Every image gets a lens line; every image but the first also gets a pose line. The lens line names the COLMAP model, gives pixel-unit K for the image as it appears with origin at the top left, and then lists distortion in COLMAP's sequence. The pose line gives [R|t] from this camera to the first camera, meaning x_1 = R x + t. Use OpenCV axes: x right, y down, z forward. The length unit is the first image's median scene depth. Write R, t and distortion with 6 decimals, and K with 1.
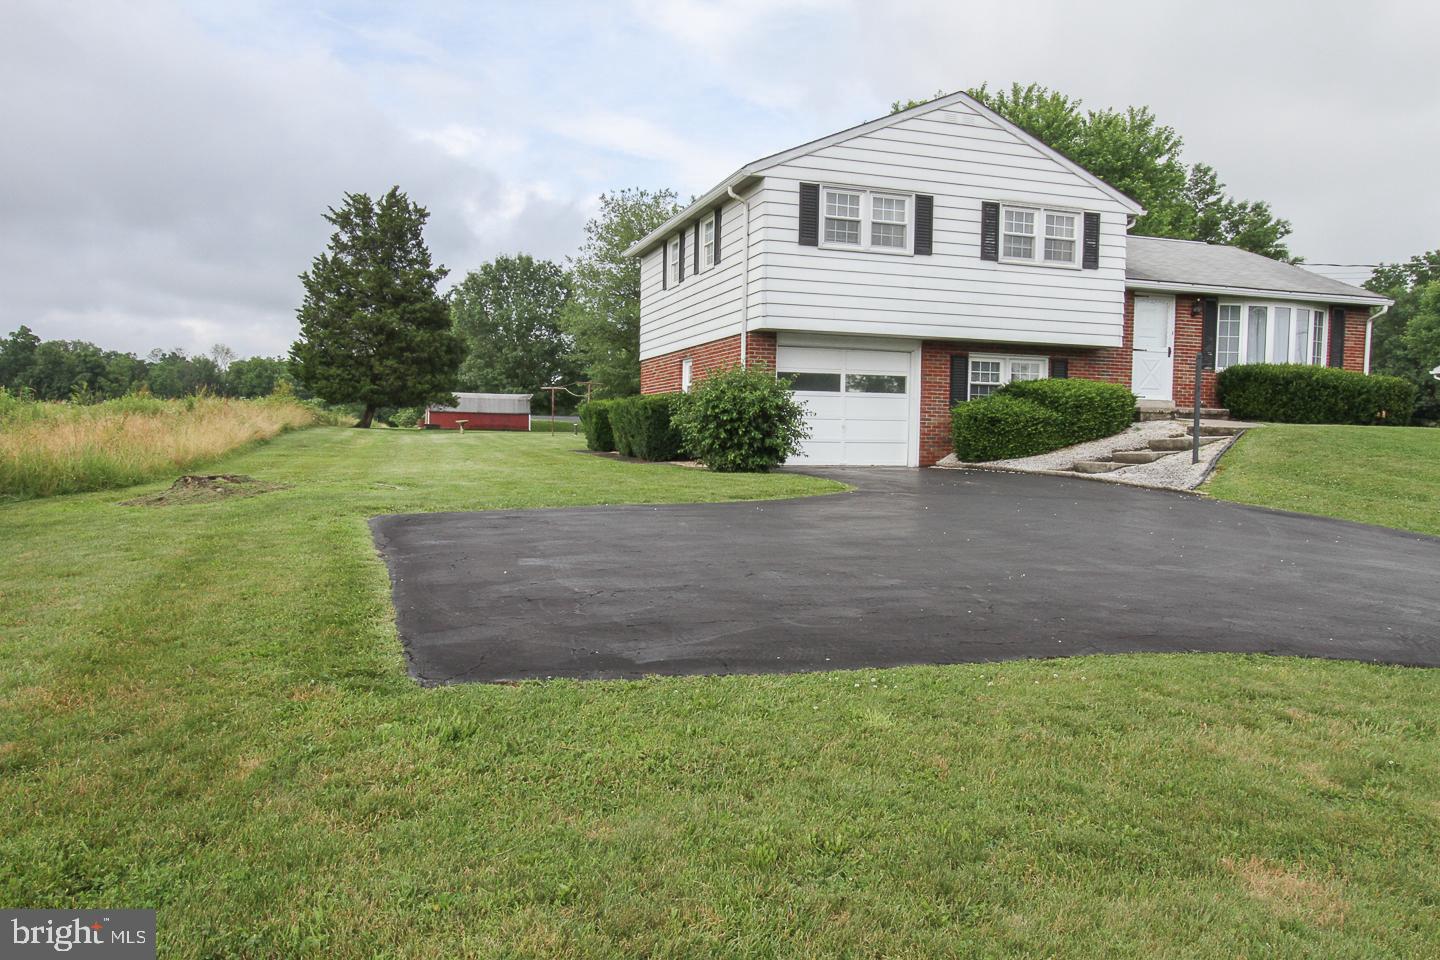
lens RADIAL K [[1039.1, 0, 720.0], [0, 1039.1, 480.0], [0, 0, 1]] dist [-0.008261, 0.001122]
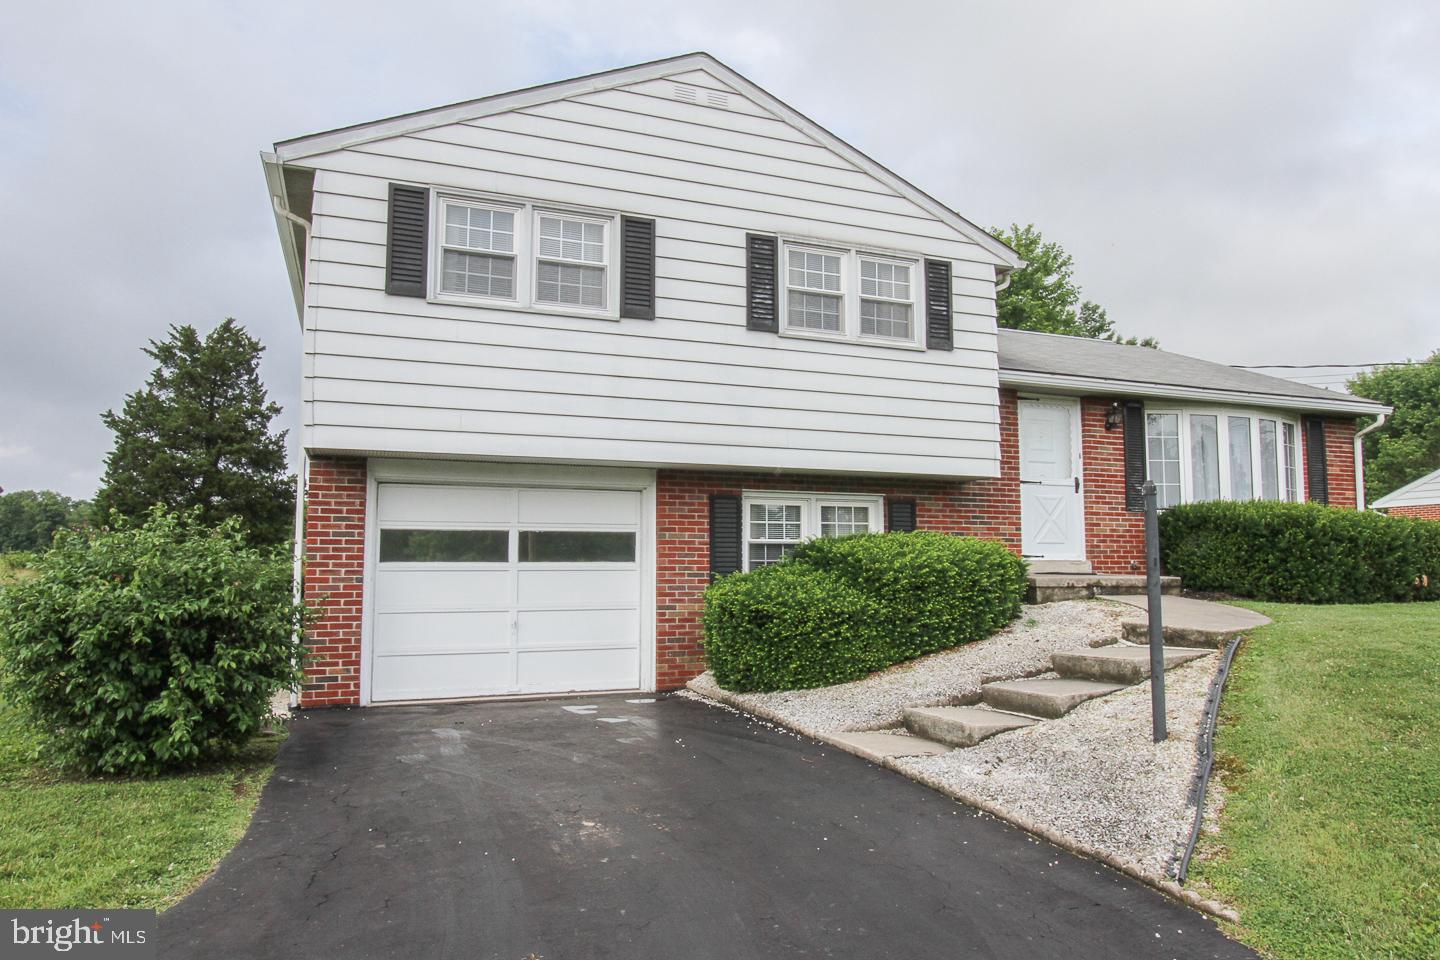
lens RADIAL K [[931.7, 0, 720.0], [0, 931.7, 480.0], [0, 0, 1]] dist [-0.020874, 0.001530]
pose [[0.998978, -0.012010, 0.043573, 0.205157], [0.017854, 0.990504, -0.136317, -0.057027], [-0.041522, 0.136956, 0.989707, 0.481260]]
